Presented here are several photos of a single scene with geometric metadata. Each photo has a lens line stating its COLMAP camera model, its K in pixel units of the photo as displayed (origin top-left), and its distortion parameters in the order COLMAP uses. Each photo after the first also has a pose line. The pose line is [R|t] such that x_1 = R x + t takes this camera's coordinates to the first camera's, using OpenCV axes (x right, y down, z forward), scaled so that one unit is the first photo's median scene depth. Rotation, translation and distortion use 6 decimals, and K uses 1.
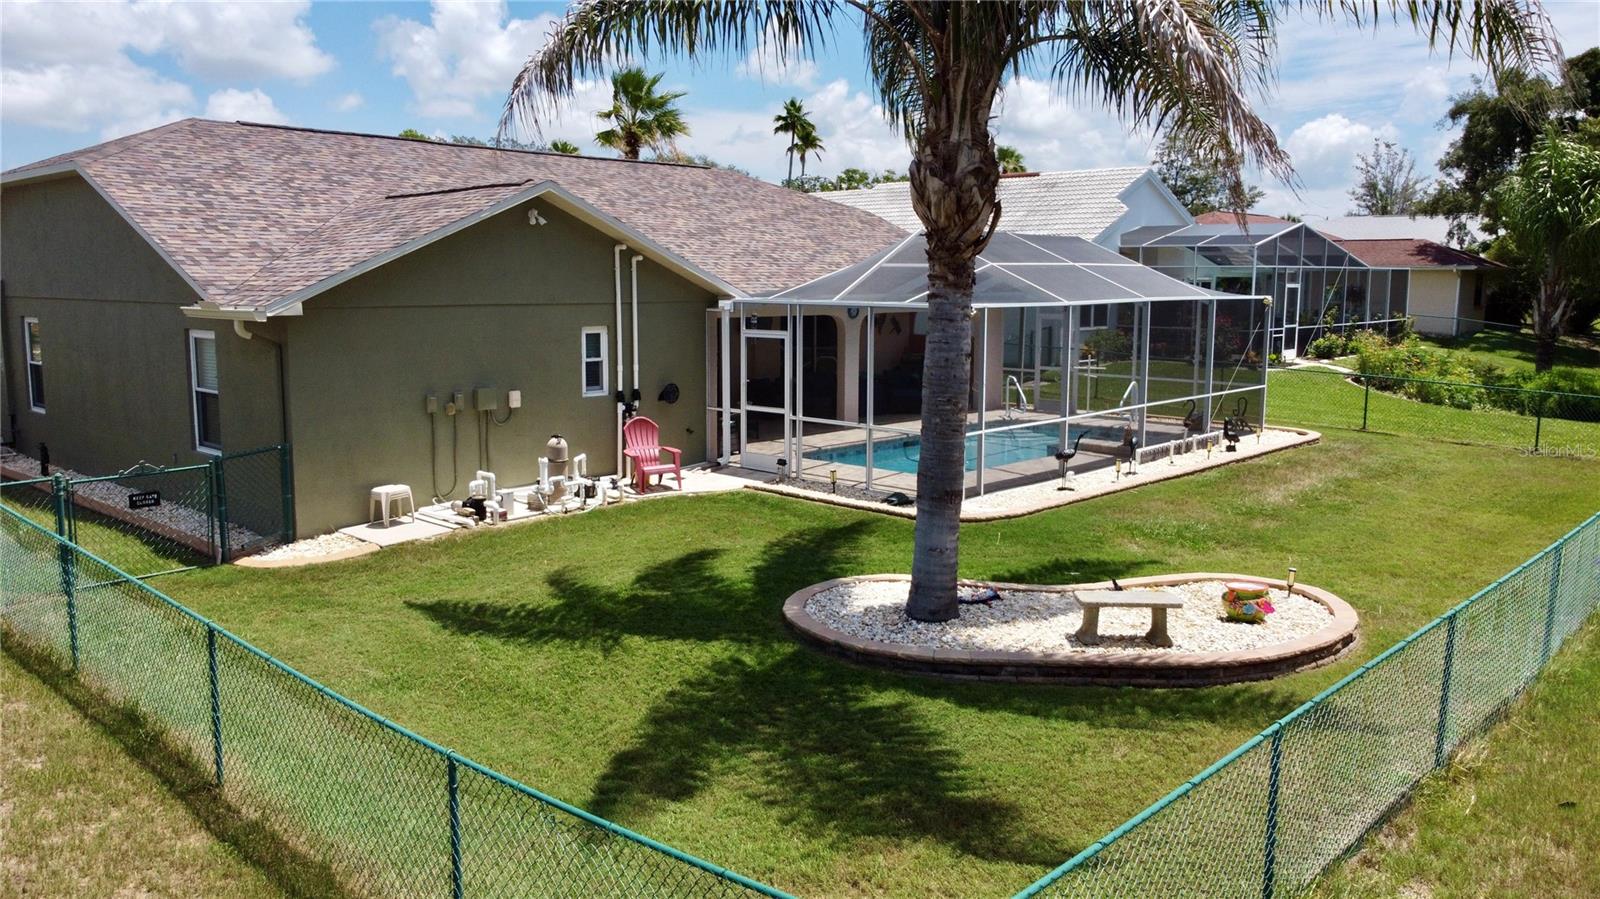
lens RADIAL K [[1215.1, 0, 786.1], [0, 1215.1, 433.1], [0, 0, 1]] dist [0.003079, -0.009405]
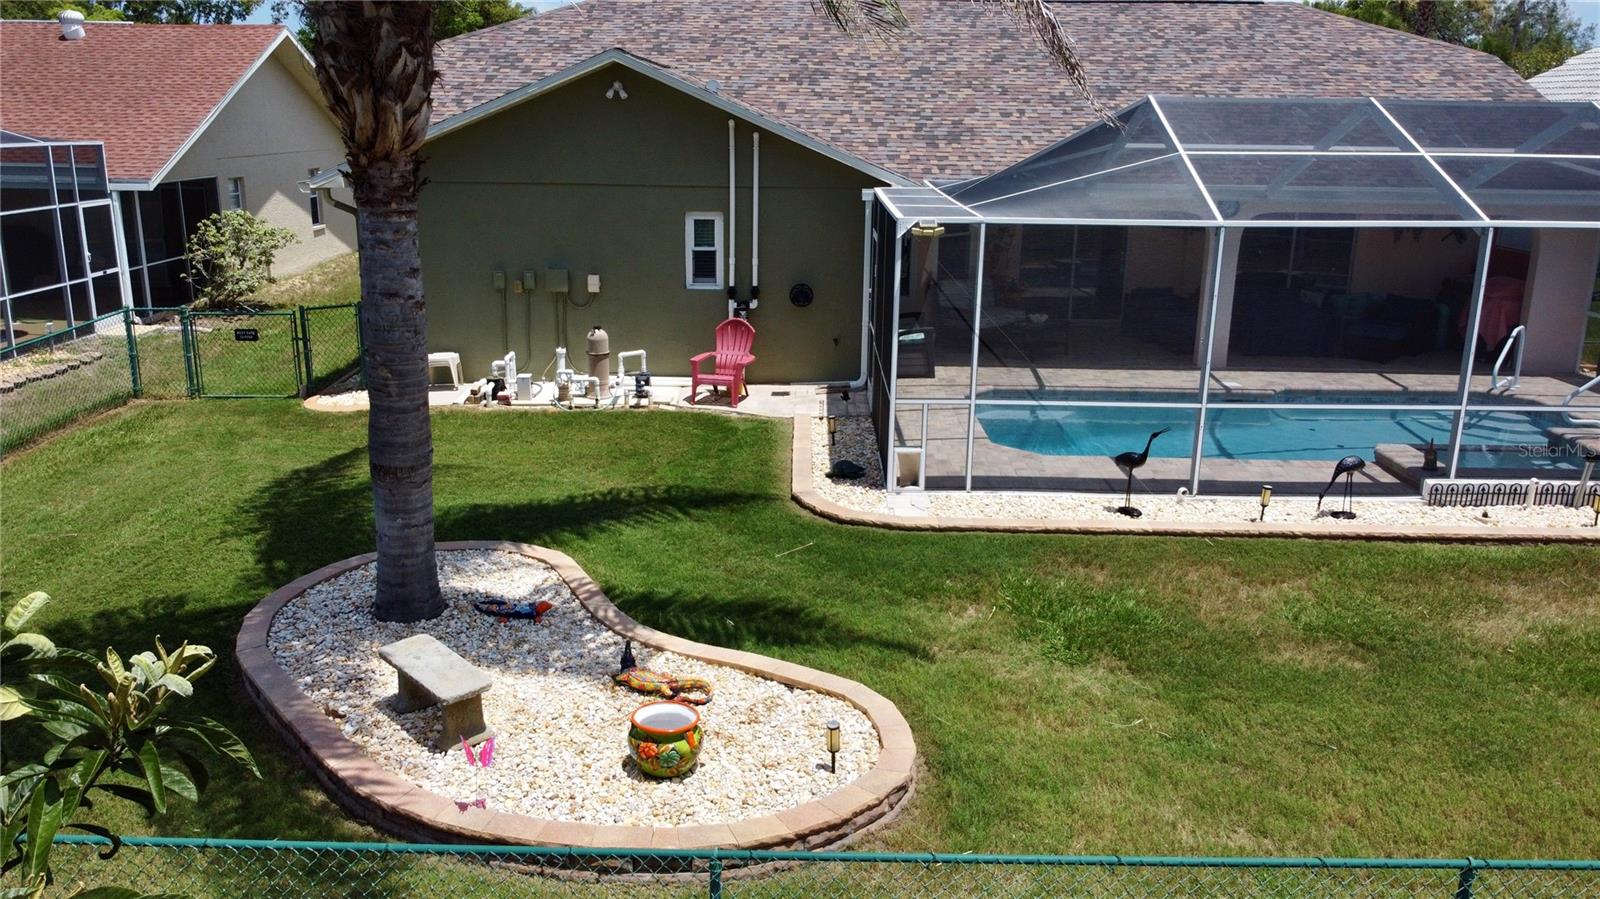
lens RADIAL K [[1215.1, 0, 786.1], [0, 1215.1, 433.1], [0, 0, 1]] dist [0.003079, -0.009405]
pose [[0.680082, 0.193990, -0.707005, 0.554384], [-0.106595, 0.980274, 0.166435, -0.083459], [0.725345, -0.037826, 0.687345, 0.417216]]
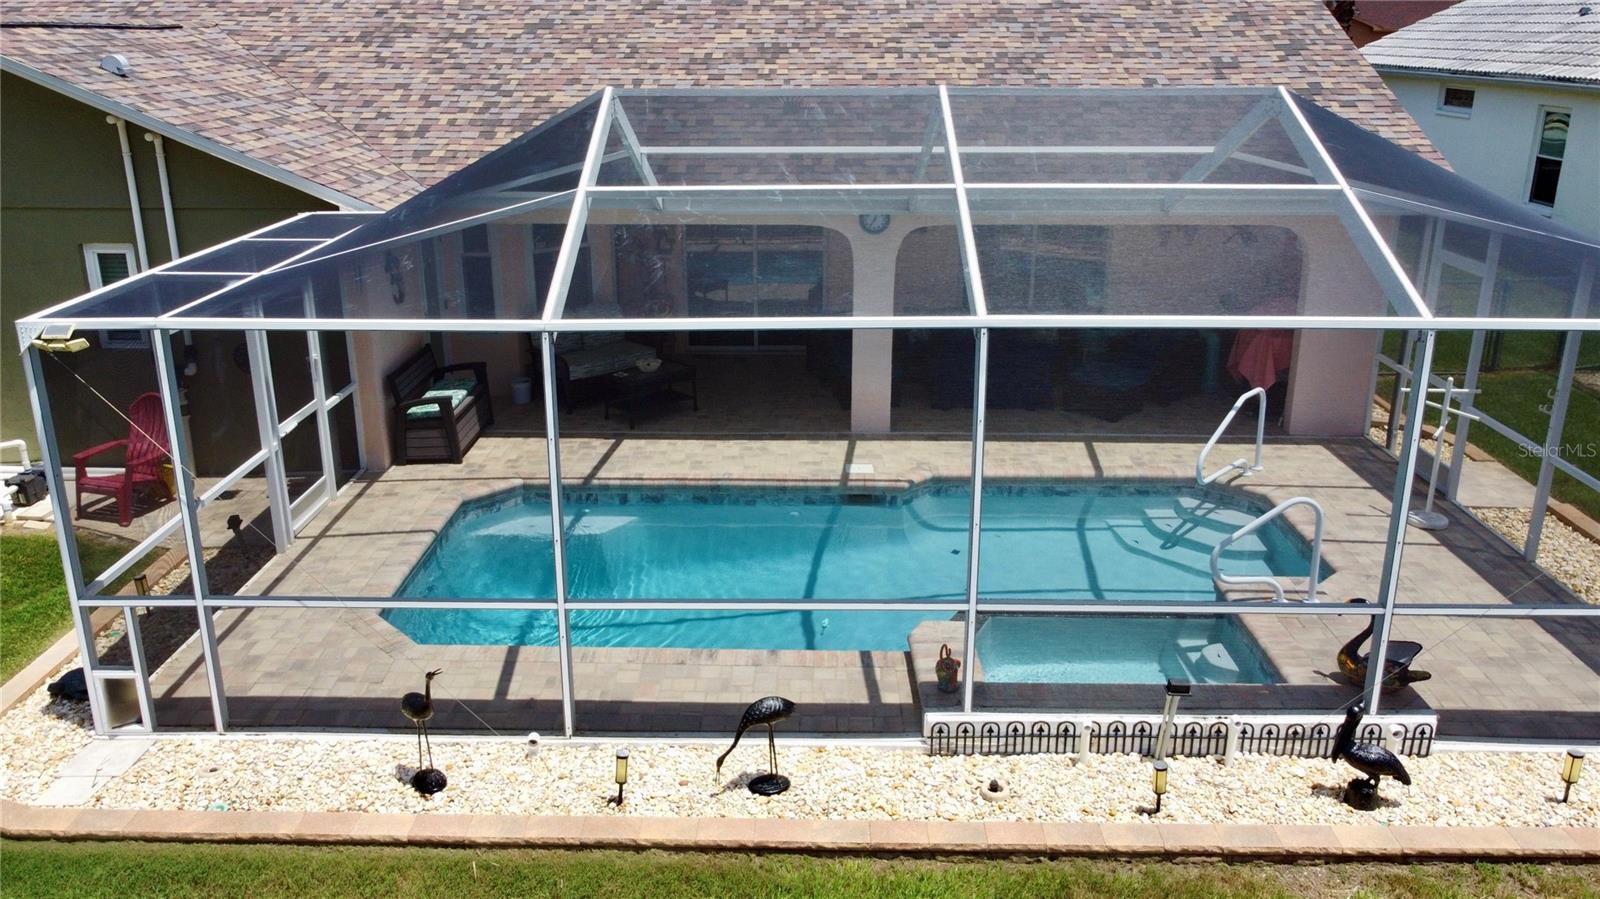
lens RADIAL K [[1249.2, 0, 790.0], [0, 1249.2, 431.7], [0, 0, 1]] dist [0.008564, -0.006901]
pose [[0.672069, 0.225376, -0.705358, 0.579436], [-0.093265, 0.970734, 0.221306, -0.171904], [0.734592, -0.082947, 0.673420, 0.810068]]
